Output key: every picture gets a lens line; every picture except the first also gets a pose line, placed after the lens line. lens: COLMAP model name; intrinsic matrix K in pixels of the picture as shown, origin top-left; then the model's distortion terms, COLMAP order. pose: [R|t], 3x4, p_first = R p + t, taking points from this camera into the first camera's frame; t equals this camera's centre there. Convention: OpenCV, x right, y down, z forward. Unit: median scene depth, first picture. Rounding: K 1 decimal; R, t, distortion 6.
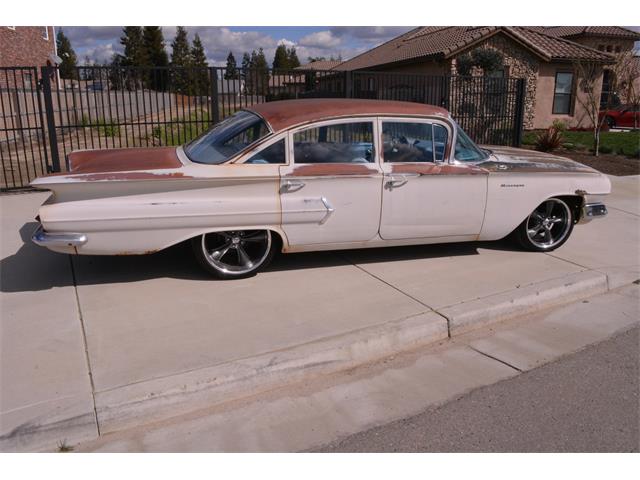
lens RADIAL K [[496.1, 0, 317.7], [0, 496.1, 243.3], [0, 0, 1]] dist [-0.086228, 0.009220]
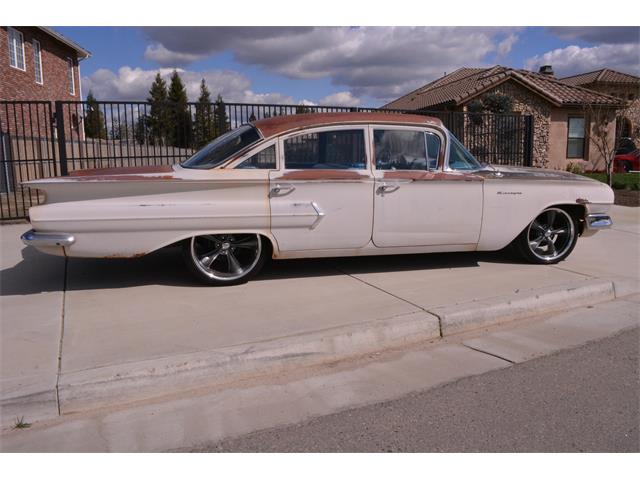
lens RADIAL K [[496.1, 0, 317.7], [0, 496.1, 243.3], [0, 0, 1]] dist [-0.086228, 0.009220]
pose [[0.999213, -0.007809, -0.038884, 0.057789], [0.003580, 0.994182, -0.107650, 0.097497], [0.039498, 0.107426, 0.993428, 0.022909]]
